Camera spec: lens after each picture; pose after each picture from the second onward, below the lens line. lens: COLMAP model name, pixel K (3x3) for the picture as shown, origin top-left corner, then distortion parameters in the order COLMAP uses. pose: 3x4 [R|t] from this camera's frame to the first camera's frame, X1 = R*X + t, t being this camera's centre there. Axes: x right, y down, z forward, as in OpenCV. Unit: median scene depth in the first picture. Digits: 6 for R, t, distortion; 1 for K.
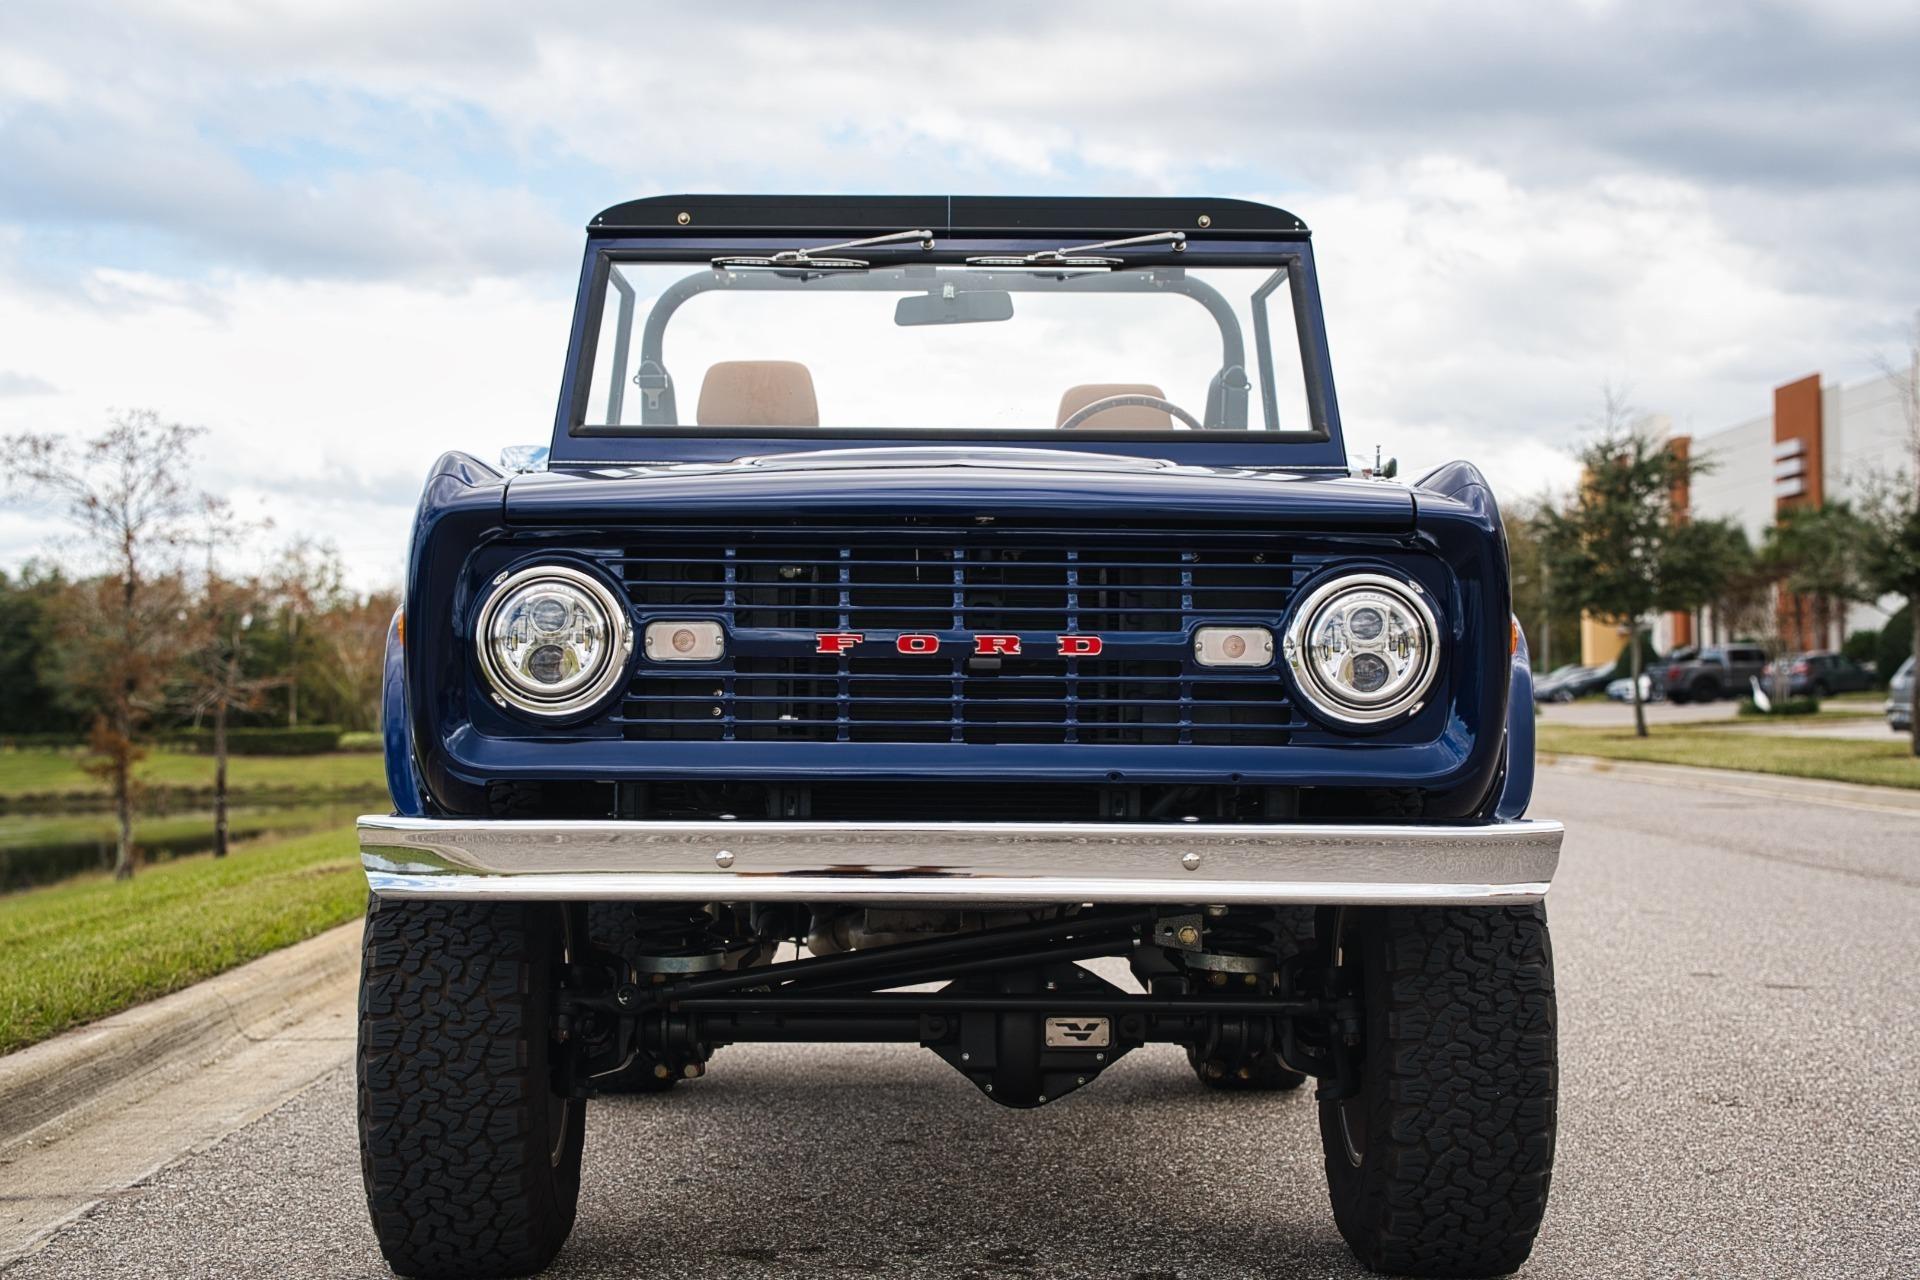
lens RADIAL K [[2908.2, 0, 927.4], [0, 2908.2, 641.6], [0, 0, 1]] dist [0.162264, 0.924575]
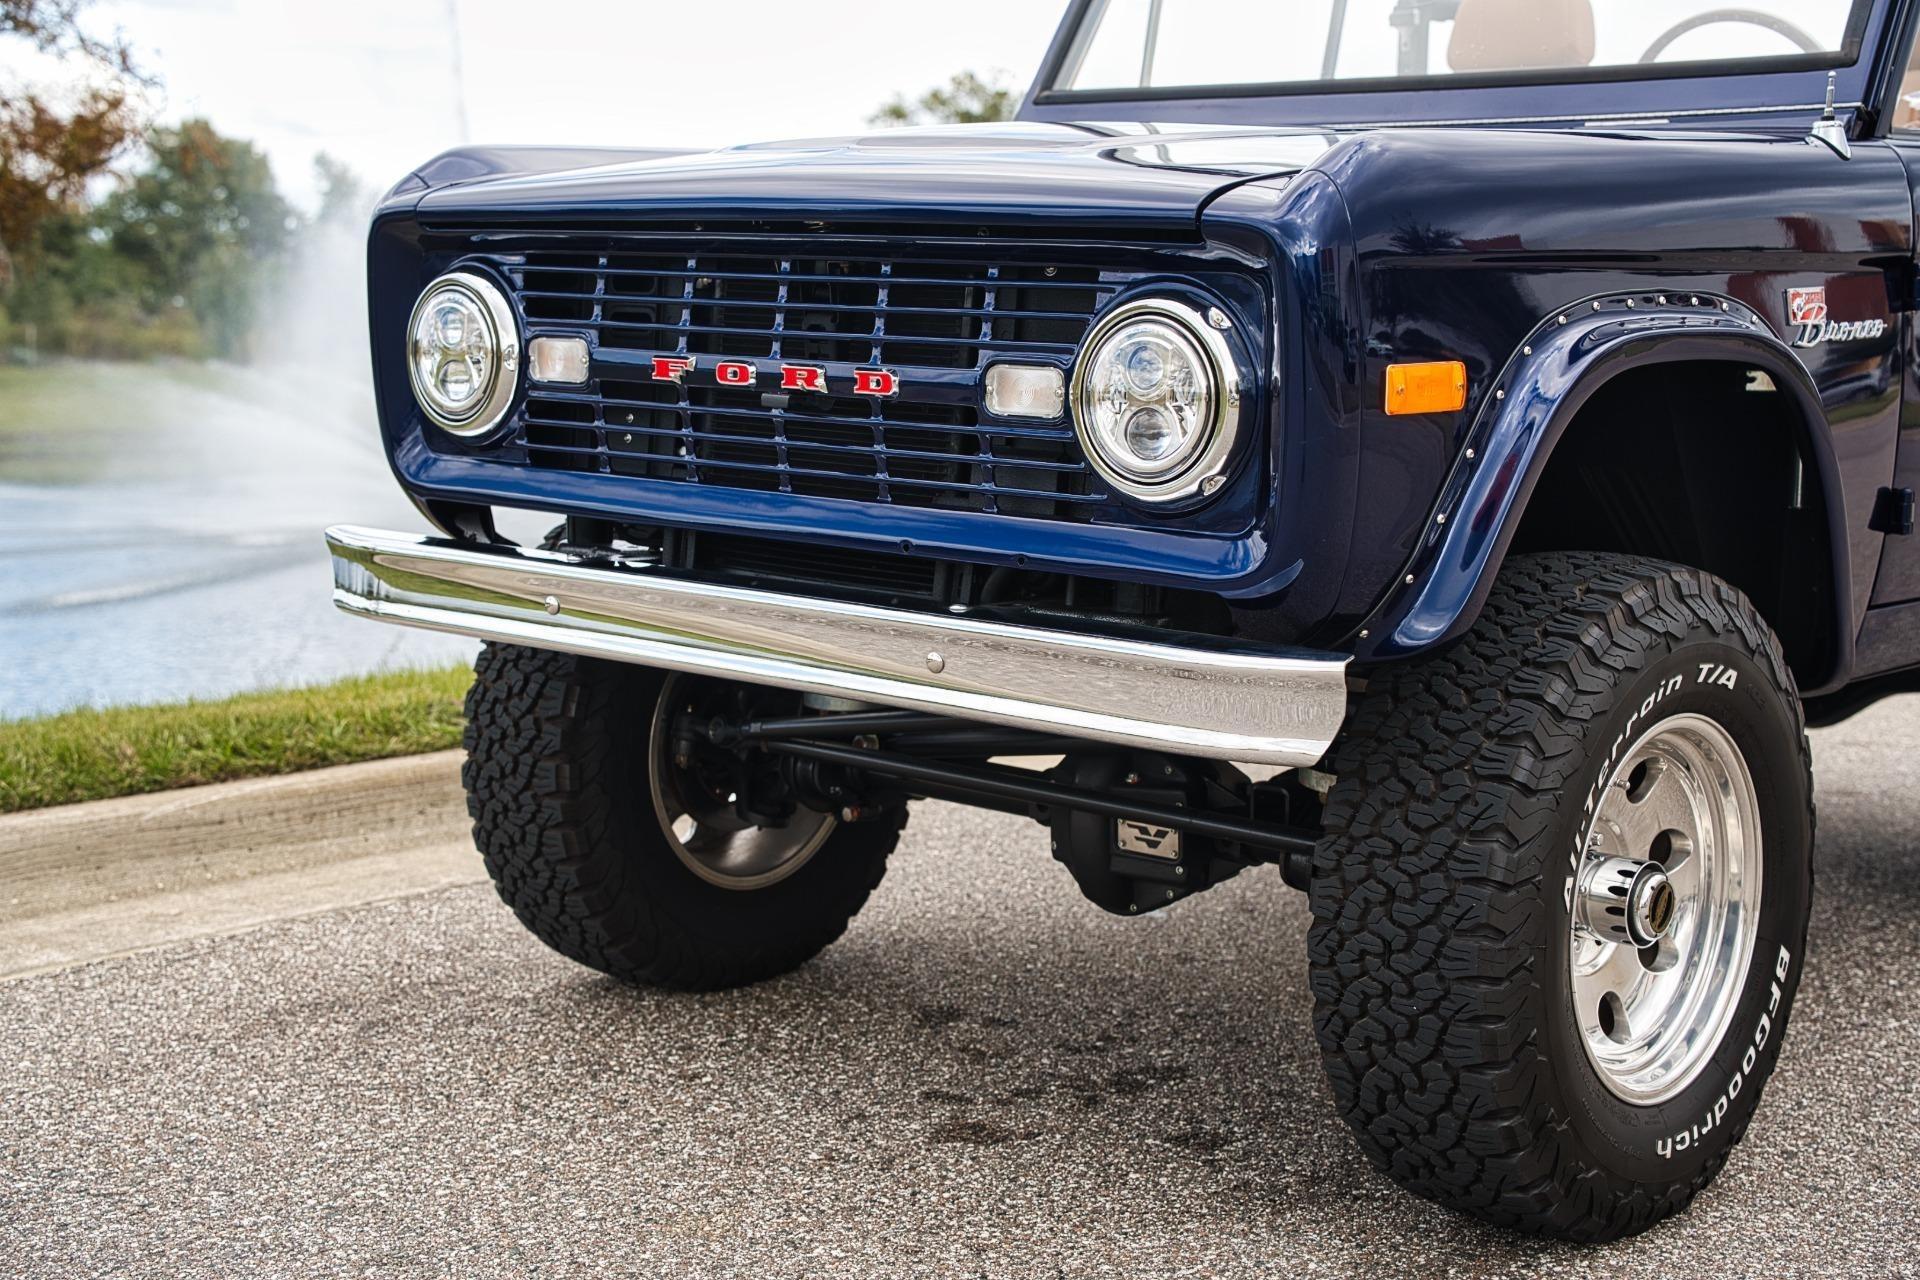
lens RADIAL K [[2648.6, 0, 968.4], [0, 2648.6, 638.0], [0, 0, 1]] dist [0.115179, 0.608591]
pose [[0.747673, 0.100083, -0.656482, 0.559413], [-0.005506, 0.989478, 0.144579, -0.034881], [0.664044, -0.104484, 0.740357, 0.461105]]
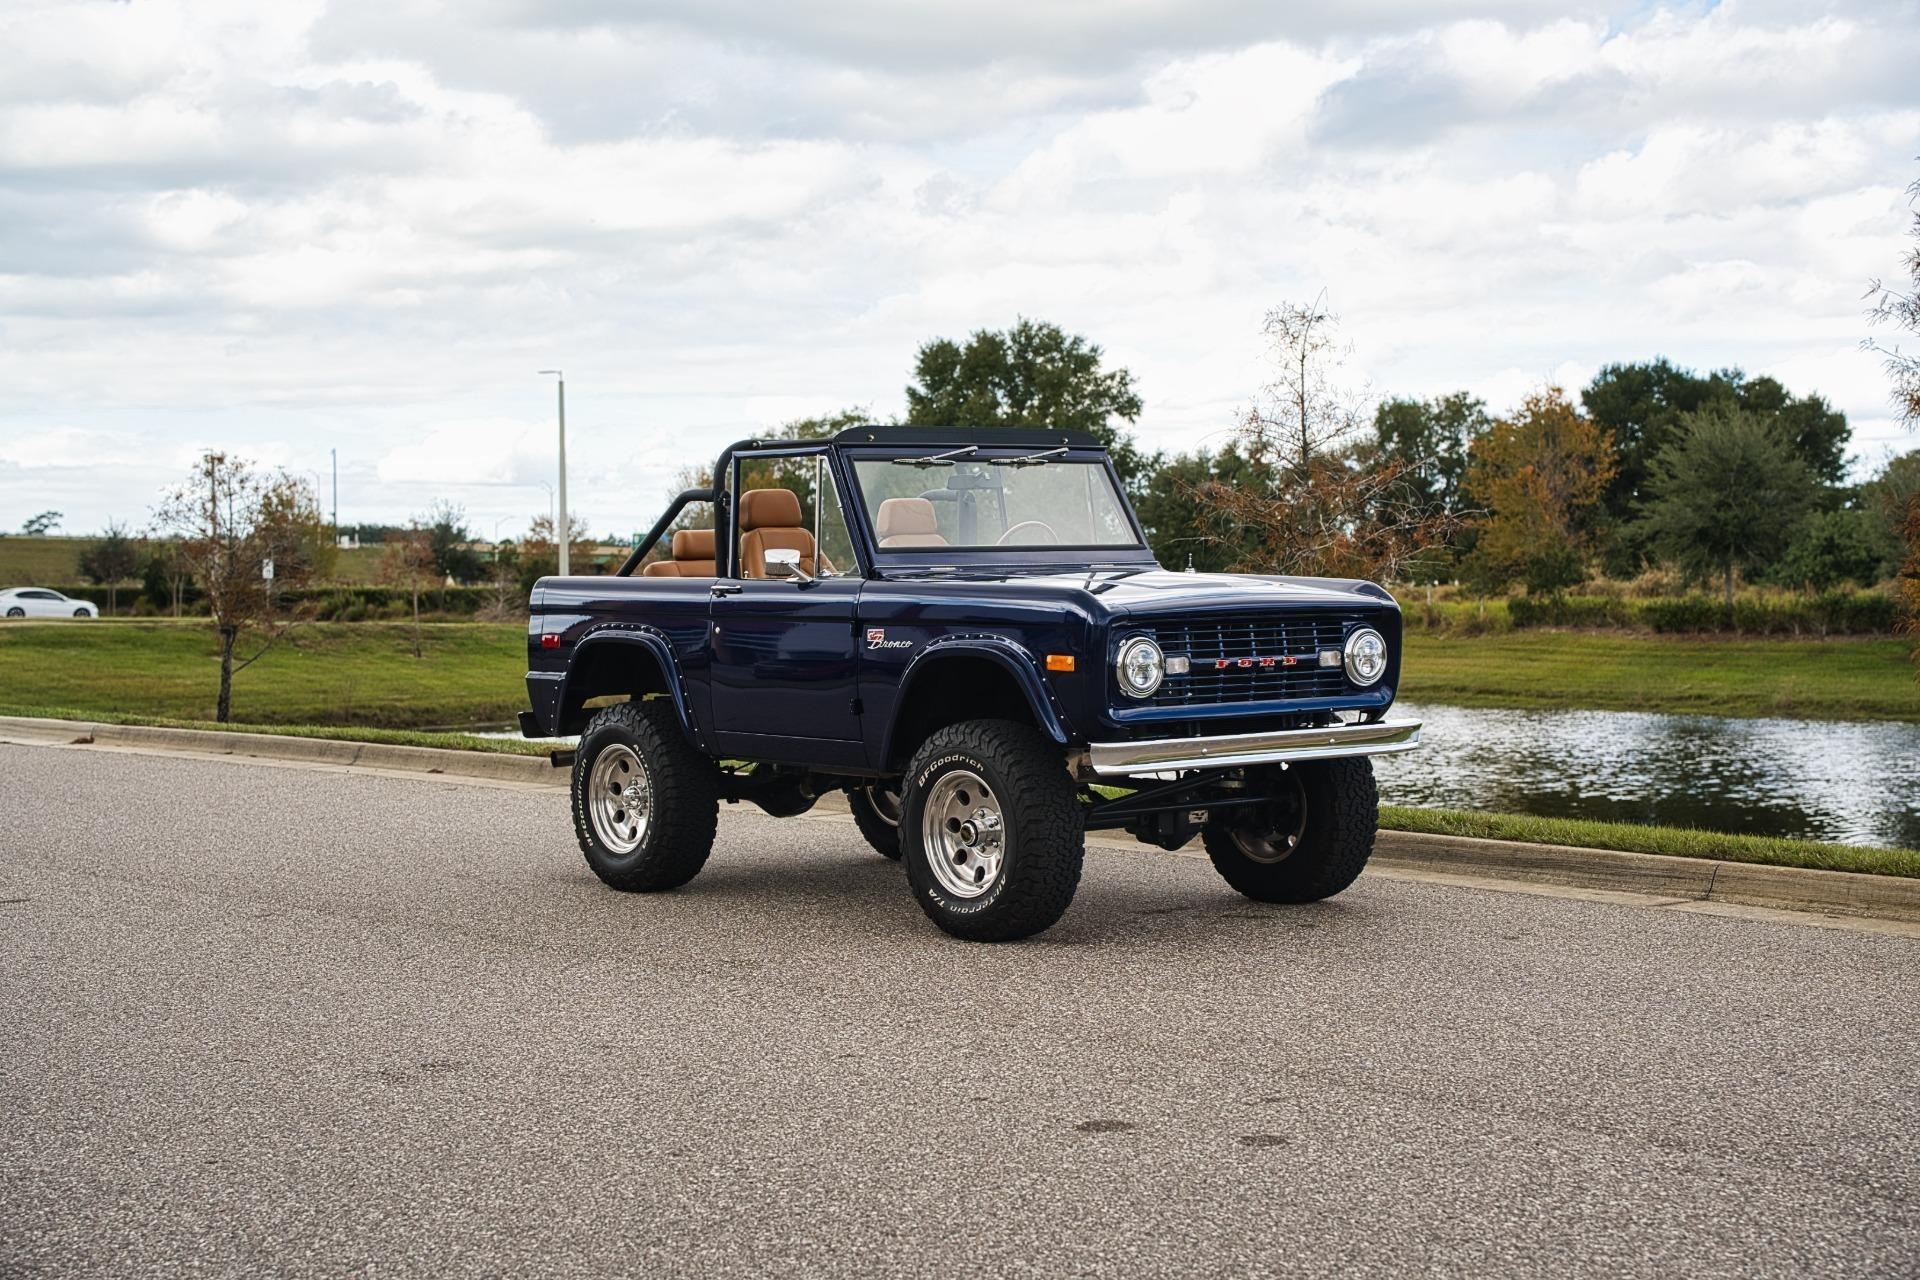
lens RADIAL K [[2885.9, 0, 968.2], [0, 2885.9, 635.9], [0, 0, 1]] dist [0.180135, 0.750103]
pose [[0.767970, -0.036052, 0.639470, -1.782875], [0.007341, 0.998844, 0.047496, -0.142600], [-0.640443, -0.031781, 0.767347, -0.768203]]
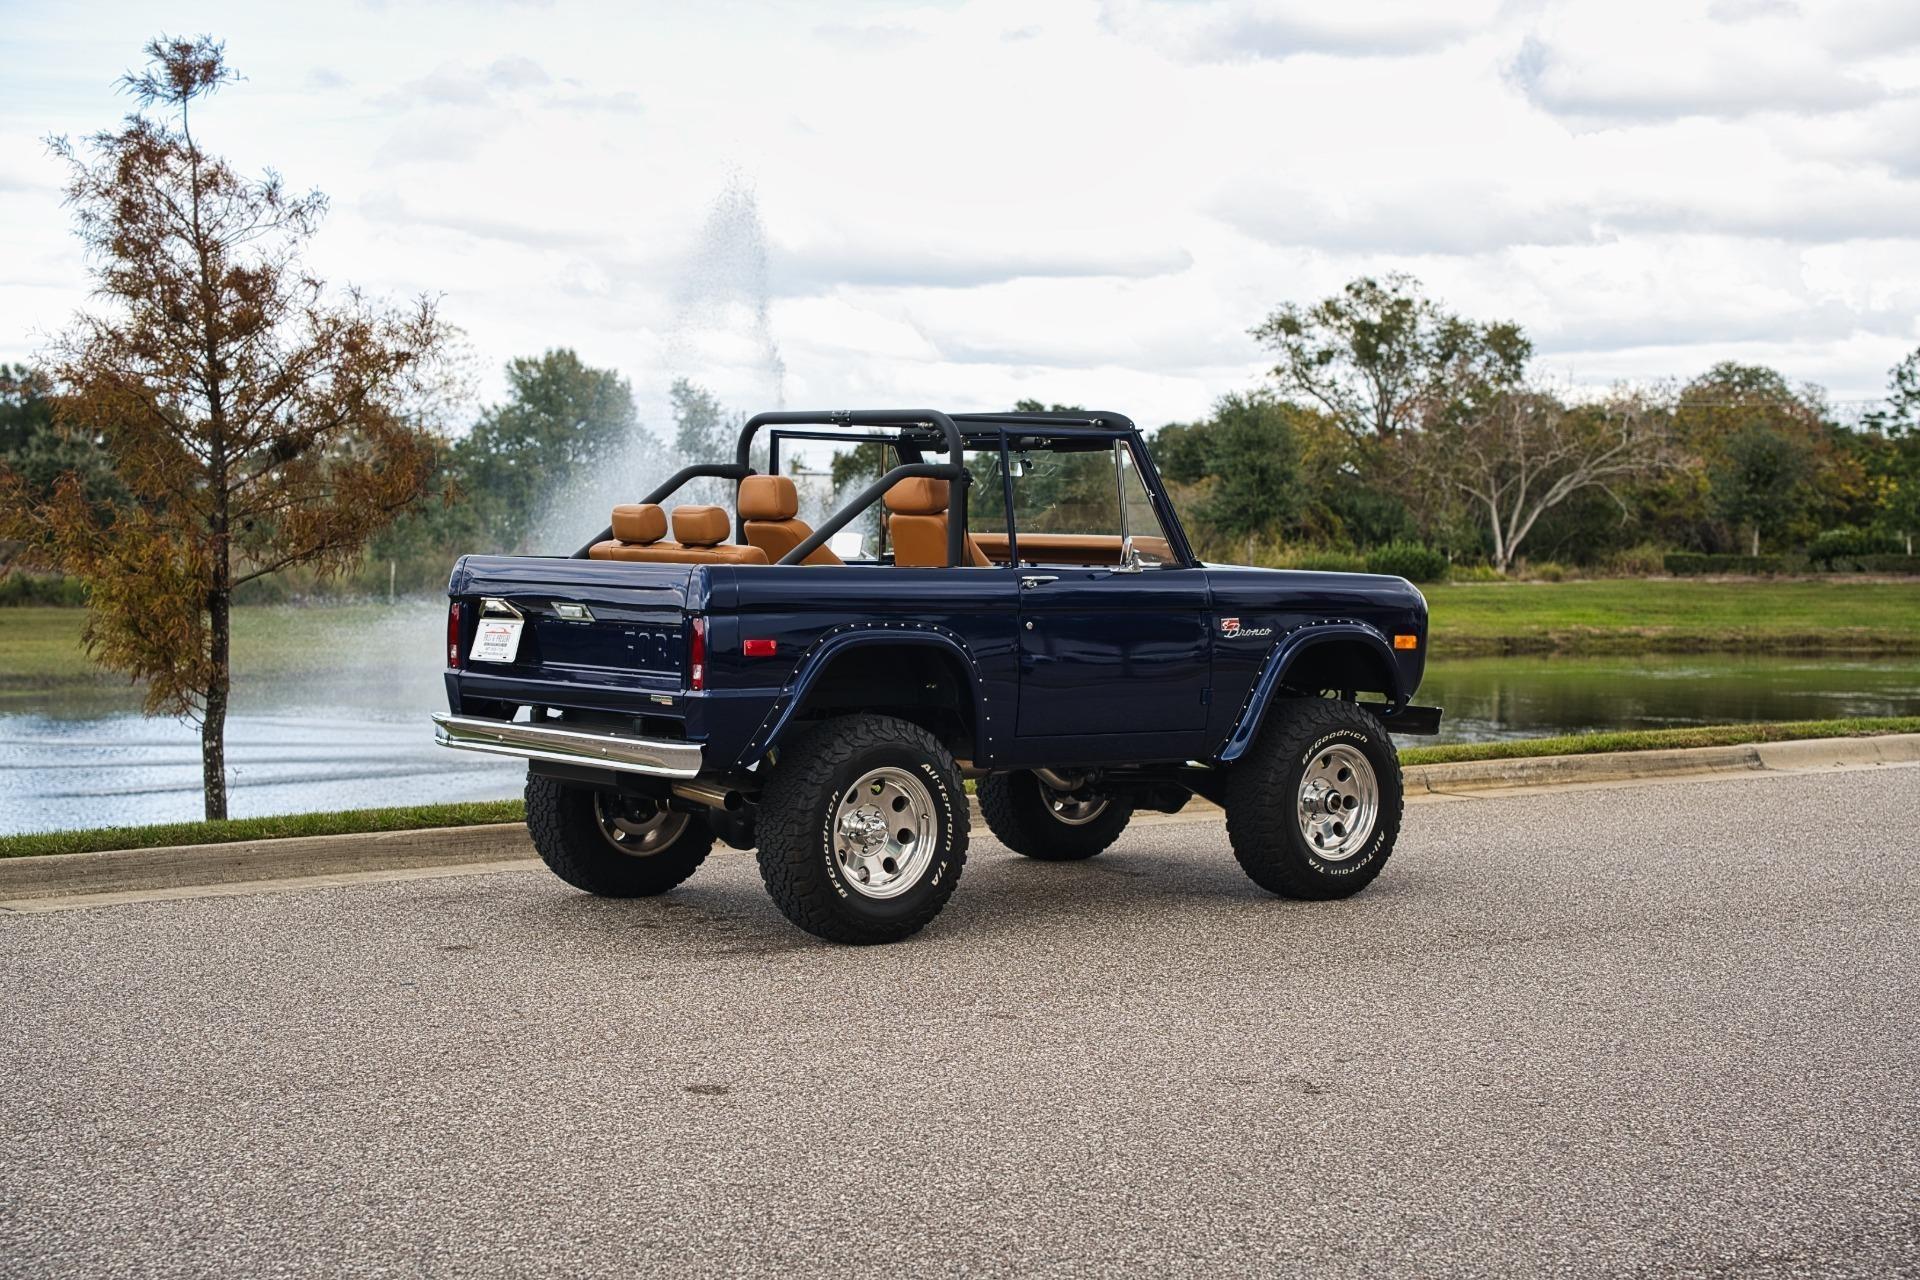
lens RADIAL K [[2947.6, 0, 958.4], [0, 2947.6, 640.9], [0, 0, 1]] dist [0.204660, 0.846032]
pose [[-0.634677, -0.047150, 0.771337, -2.118091], [-0.033656, 0.998876, 0.033366, -0.087113], [-0.772044, -0.004783, -0.635551, 3.188979]]
